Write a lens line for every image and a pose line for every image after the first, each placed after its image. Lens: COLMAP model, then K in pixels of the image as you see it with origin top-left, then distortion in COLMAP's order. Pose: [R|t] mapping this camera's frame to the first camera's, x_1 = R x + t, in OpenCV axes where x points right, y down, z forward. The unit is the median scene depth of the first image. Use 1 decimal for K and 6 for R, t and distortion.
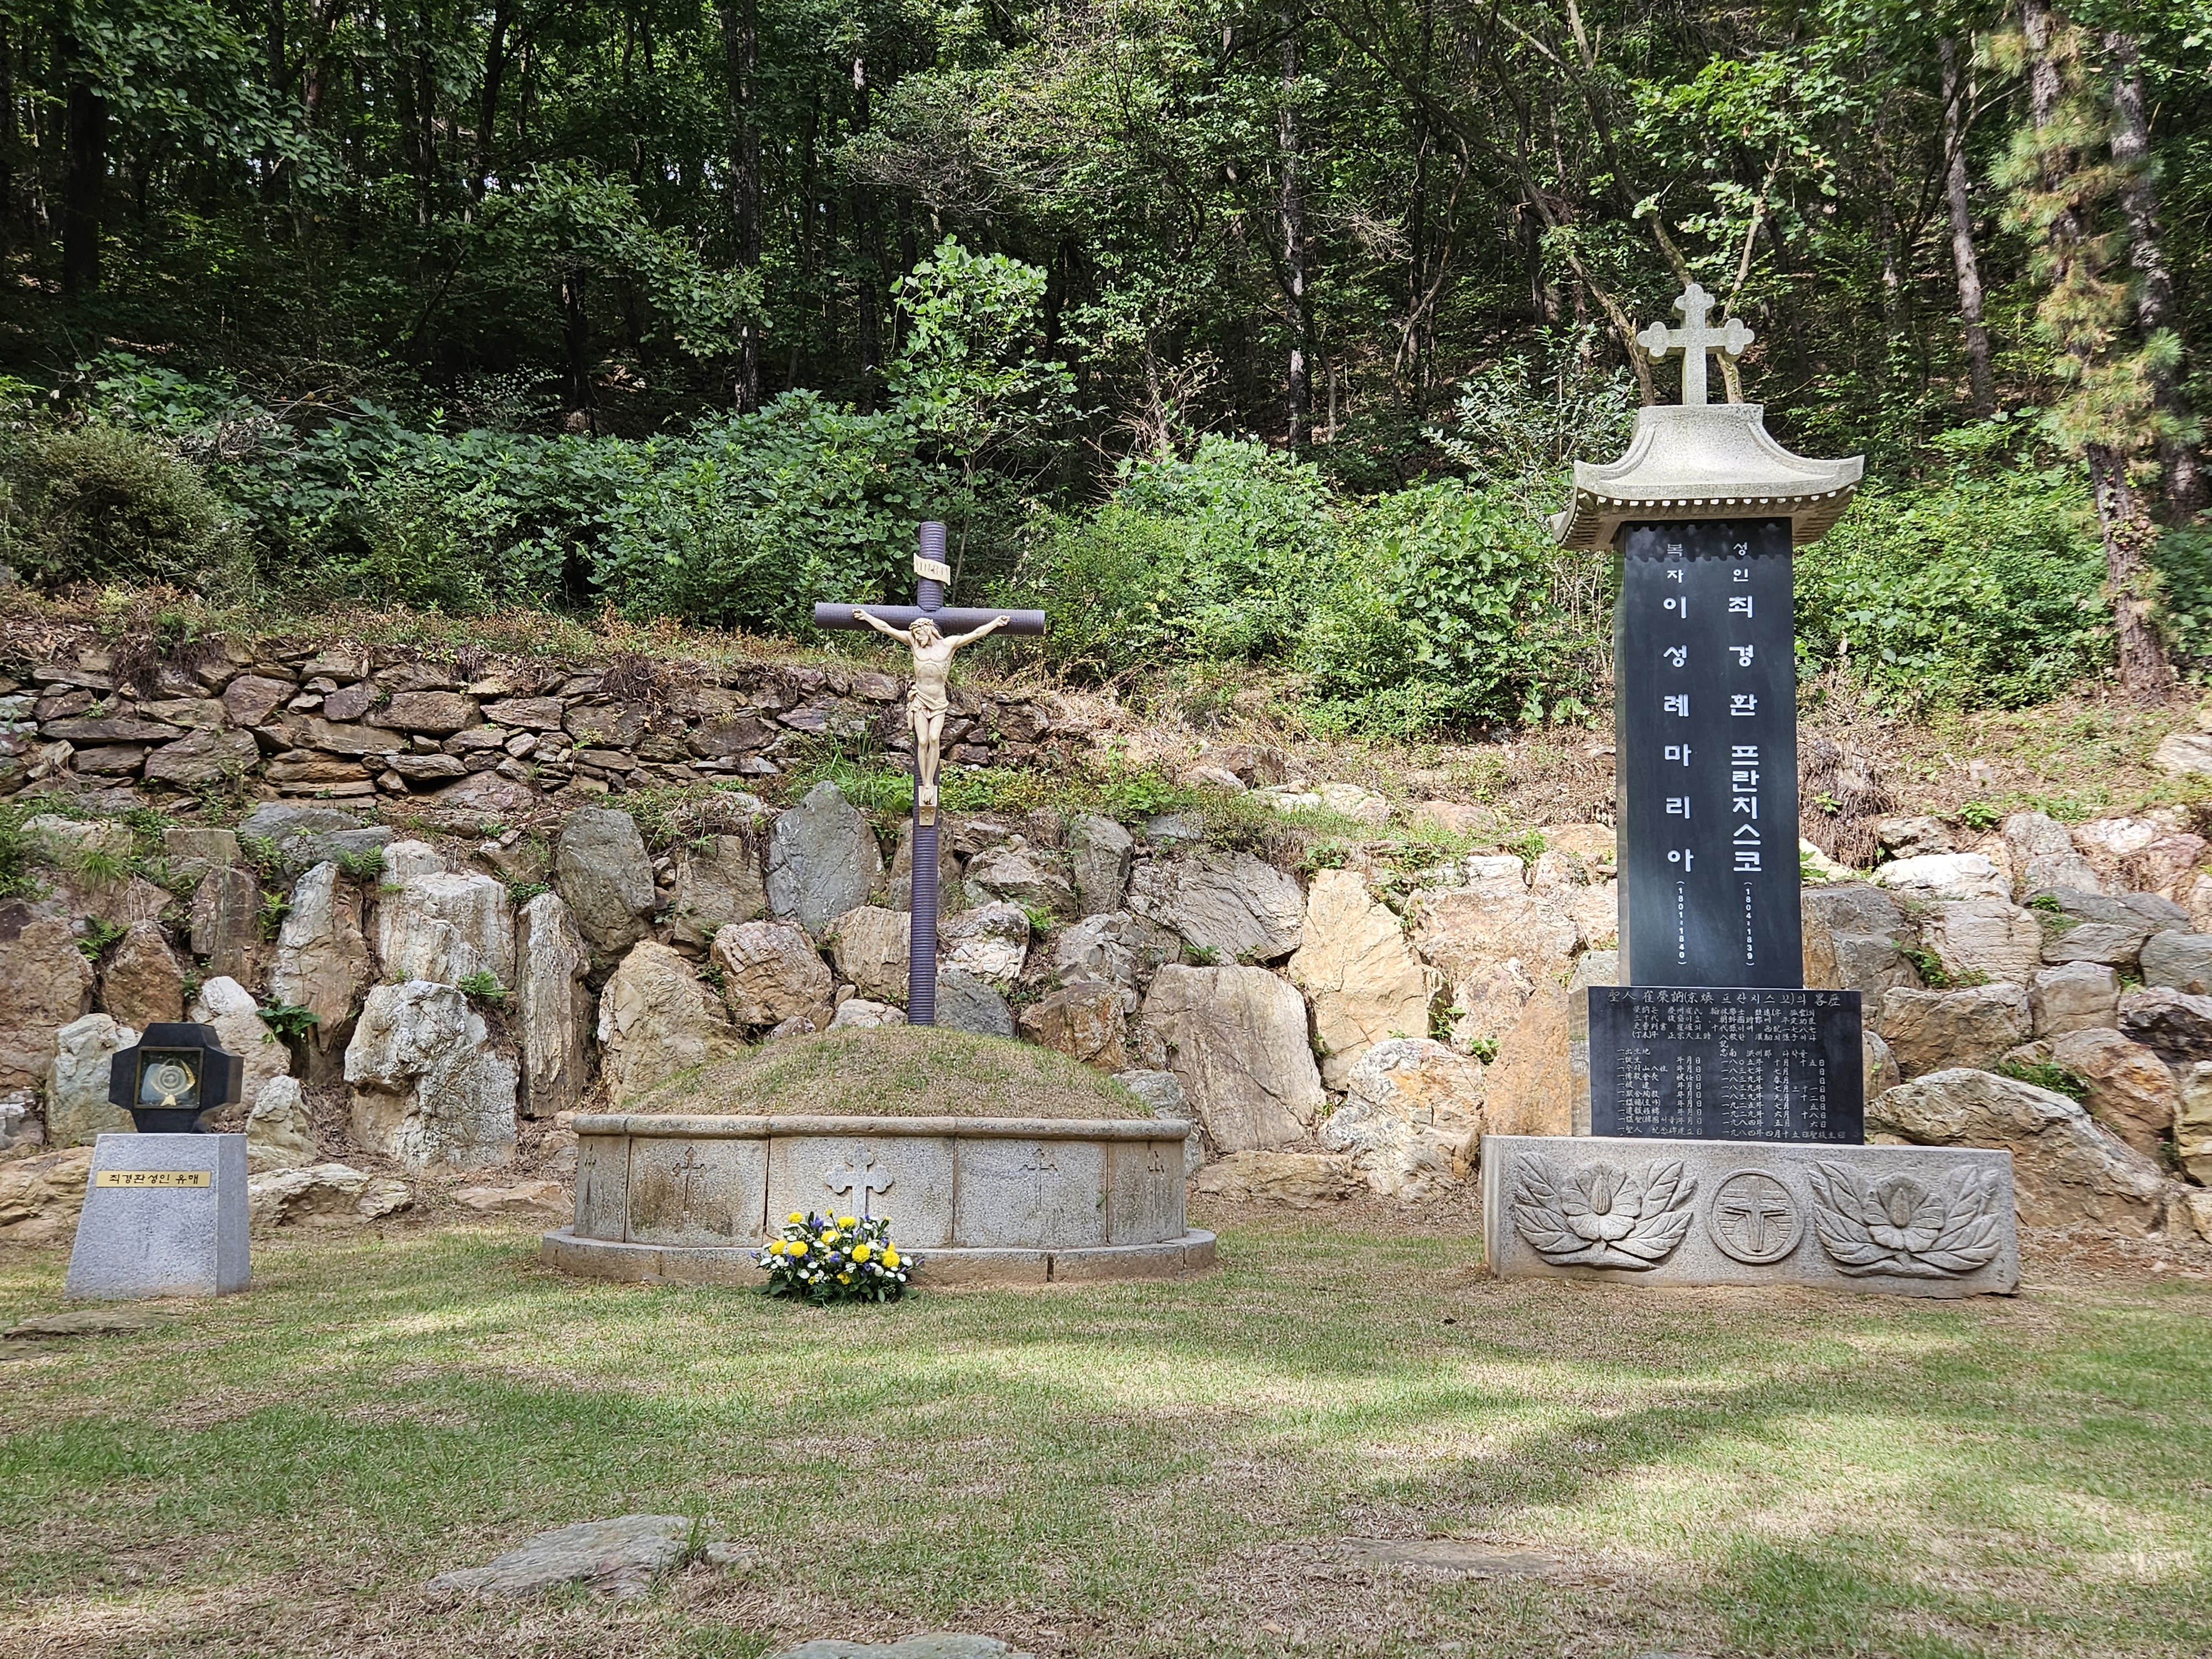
lens RADIAL K [[1892.2, 0, 1126.8], [0, 1892.2, 834.1], [0, 0, 1]] dist [0.082217, -0.076286]
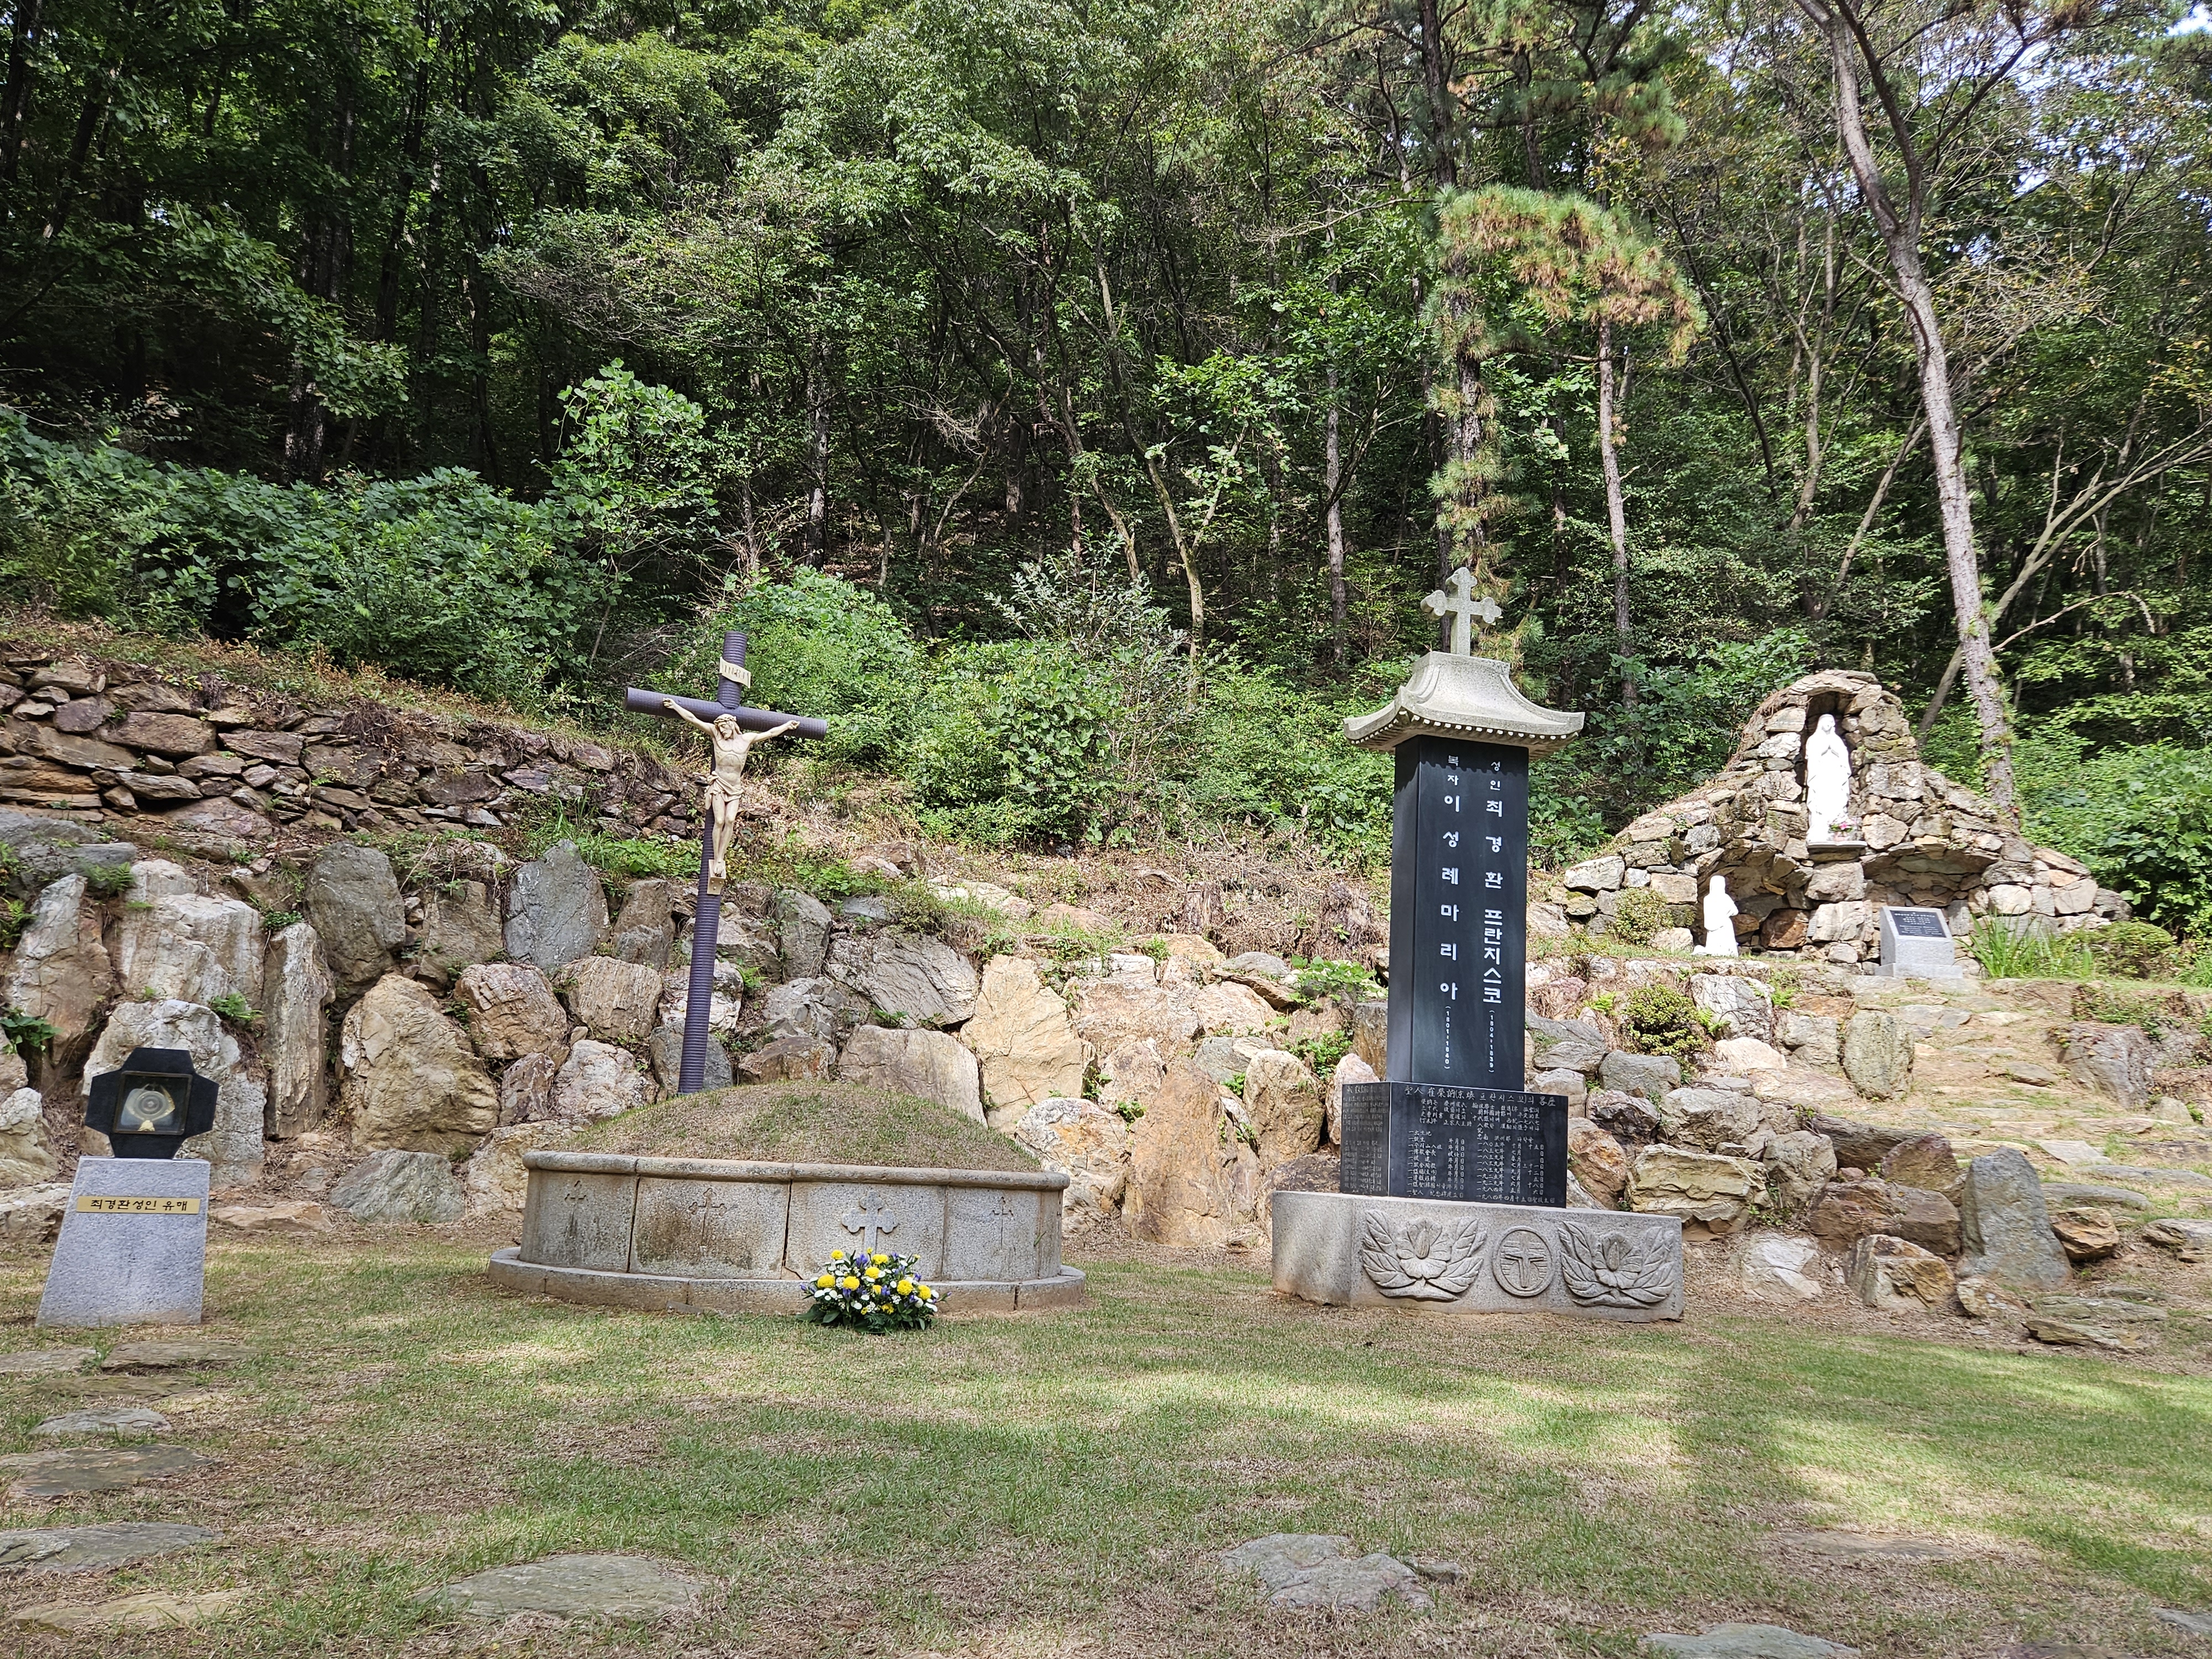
lens RADIAL K [[1575.2, 0, 1100.3], [0, 1575.2, 853.8], [0, 0, 1]] dist [0.079939, -0.070476]
pose [[0.931866, 0.100350, 0.348648, -0.192494], [-0.089698, 0.994878, -0.046607, -0.004731], [-0.351540, 0.012159, 0.936094, 0.021190]]
